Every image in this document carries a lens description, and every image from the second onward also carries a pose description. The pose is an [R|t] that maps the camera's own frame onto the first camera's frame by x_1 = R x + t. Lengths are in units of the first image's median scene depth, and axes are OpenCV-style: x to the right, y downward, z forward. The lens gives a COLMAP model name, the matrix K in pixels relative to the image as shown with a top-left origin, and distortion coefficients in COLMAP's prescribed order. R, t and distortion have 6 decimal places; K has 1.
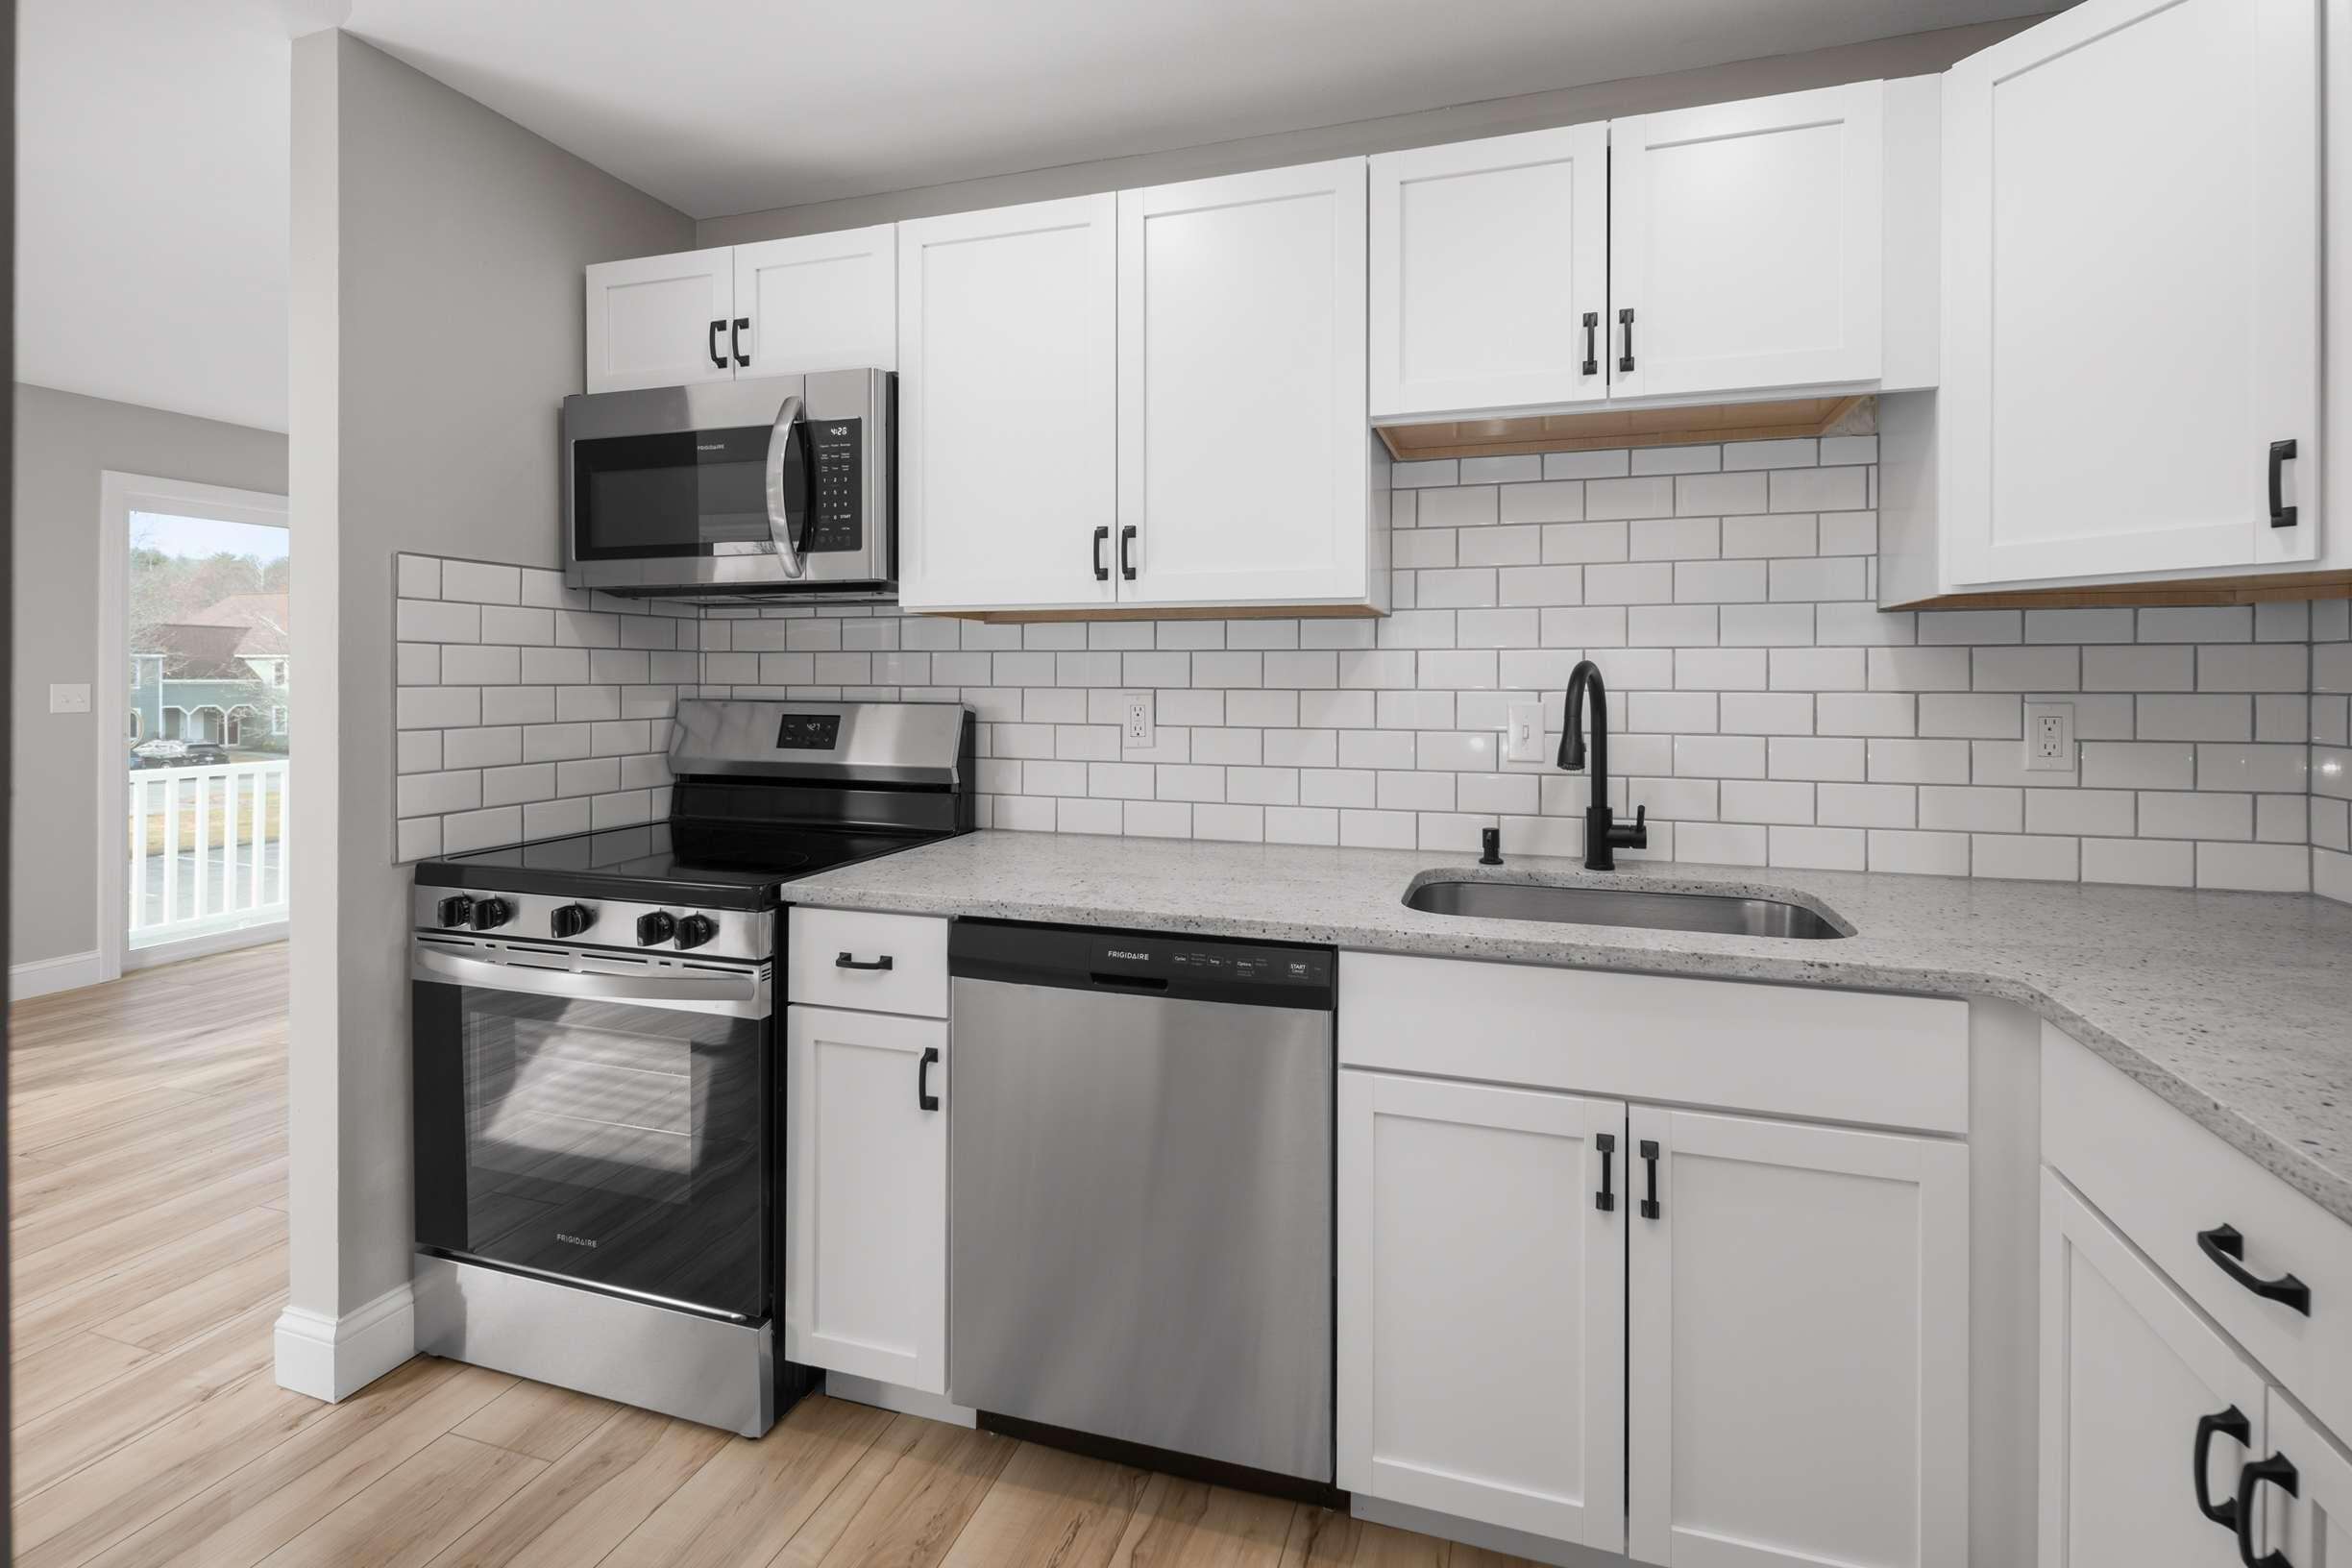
lens RADIAL K [[1024.6, 0, 1234.0], [0, 1024.6, 682.3], [0, 0, 1]] dist [0.003359, -0.000637]
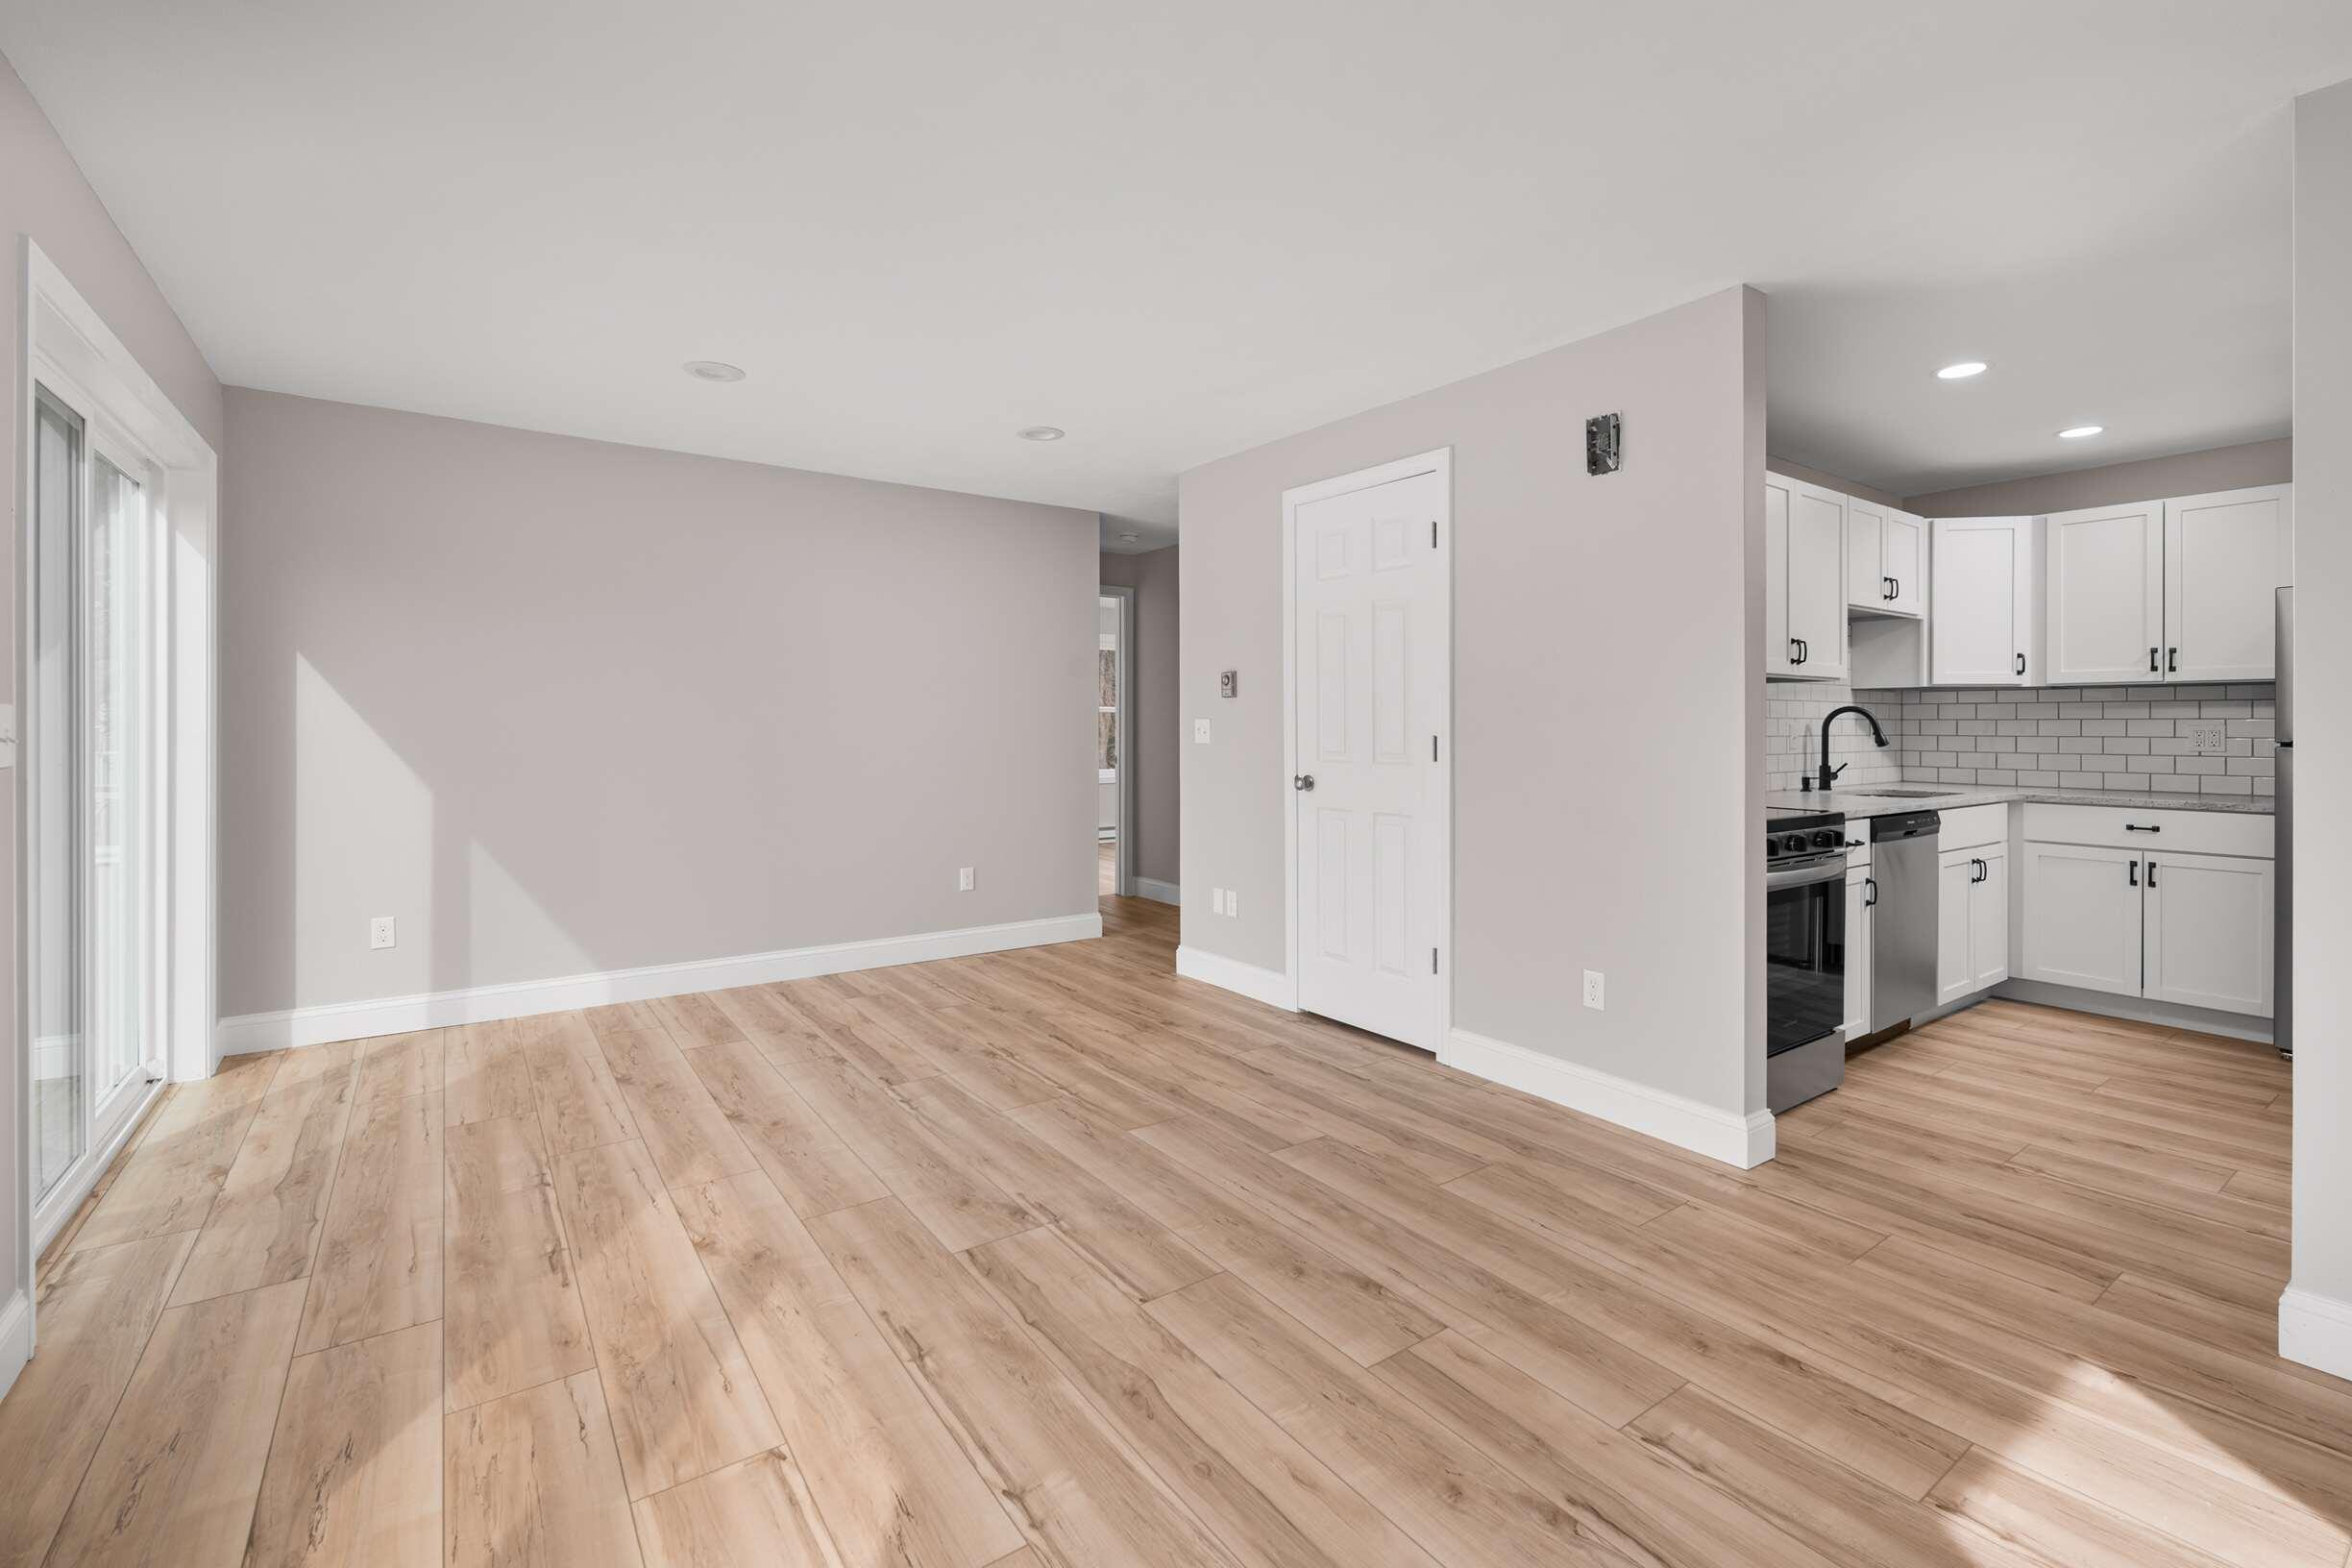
lens RADIAL K [[1024.6, 0, 1184.1], [0, 1024.6, 734.8], [0, 0, 1]] dist [0.003359, -0.000637]
pose [[0.612936, -0.008019, 0.790092, -2.597485], [0.002203, 0.999962, 0.008441, 0.024091], [-0.790129, -0.003433, 0.612931, 0.716839]]
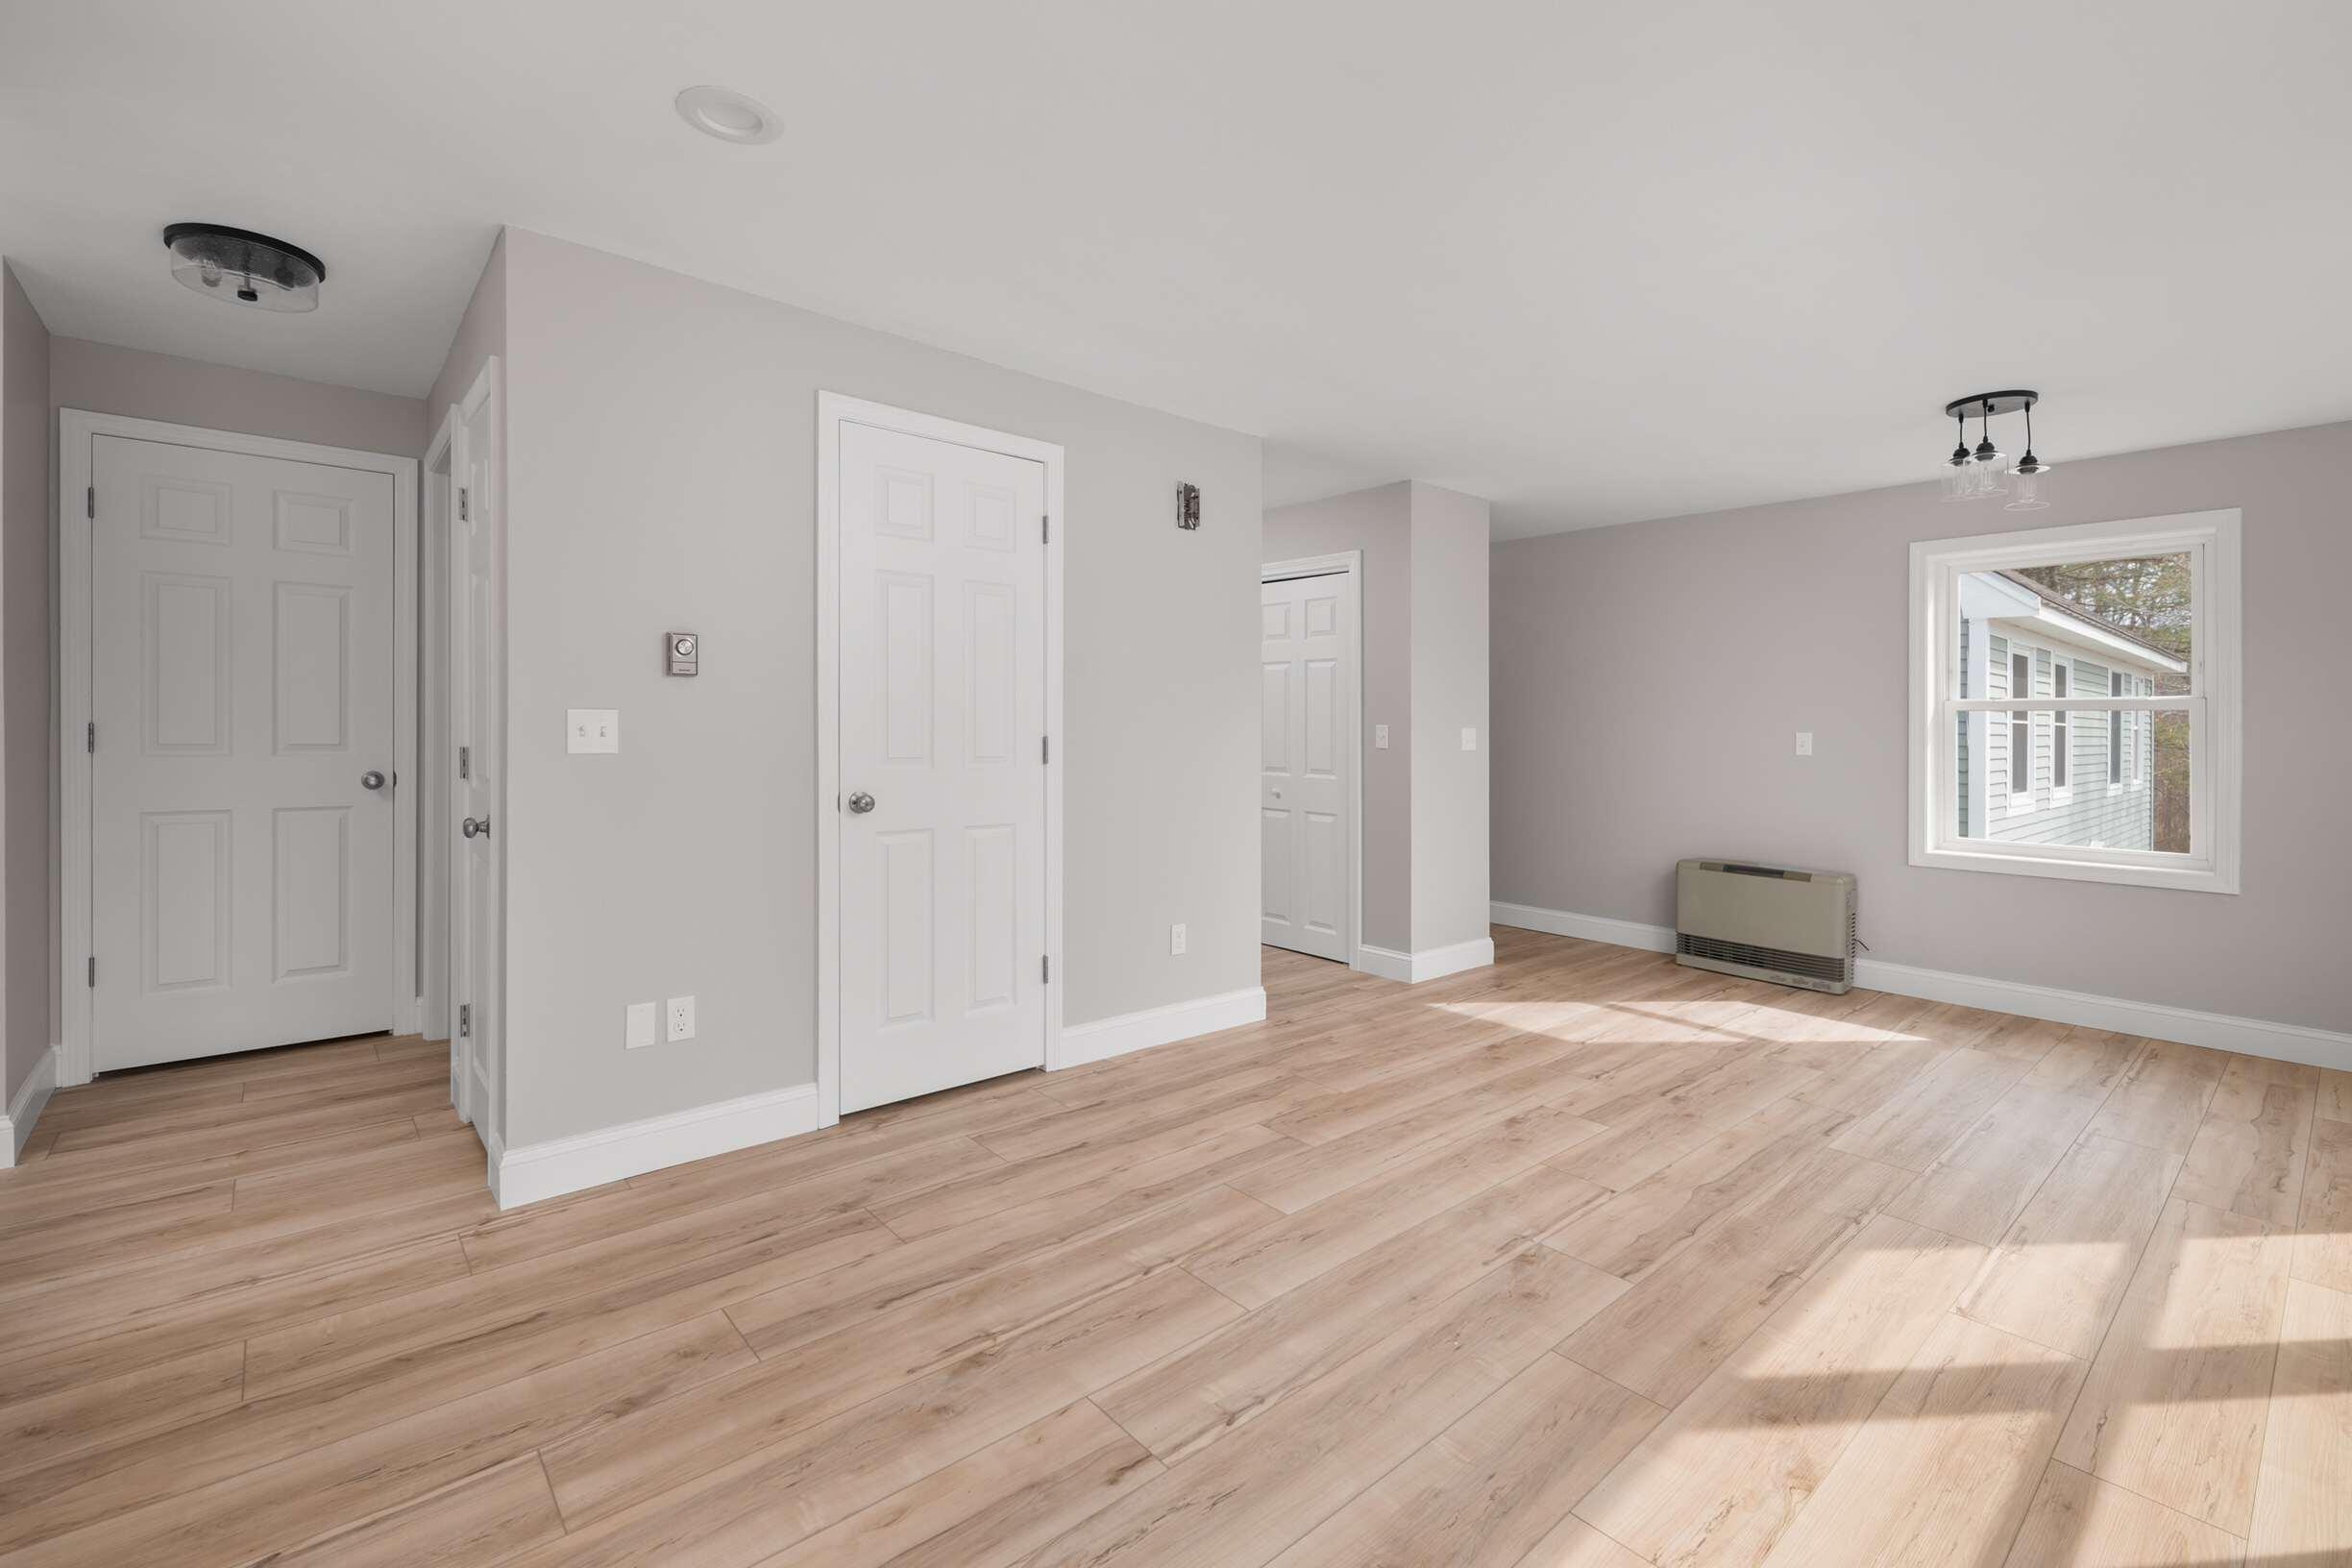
lens RADIAL K [[1024.6, 0, 1175.9], [0, 1024.6, 716.7], [0, 0, 1]] dist [0.003359, -0.000637]
pose [[-0.841260, -0.010037, 0.540537, -1.978503], [-0.014378, 0.999889, -0.003811, 0.008638], [-0.540439, -0.010978, -0.841312, 3.030339]]
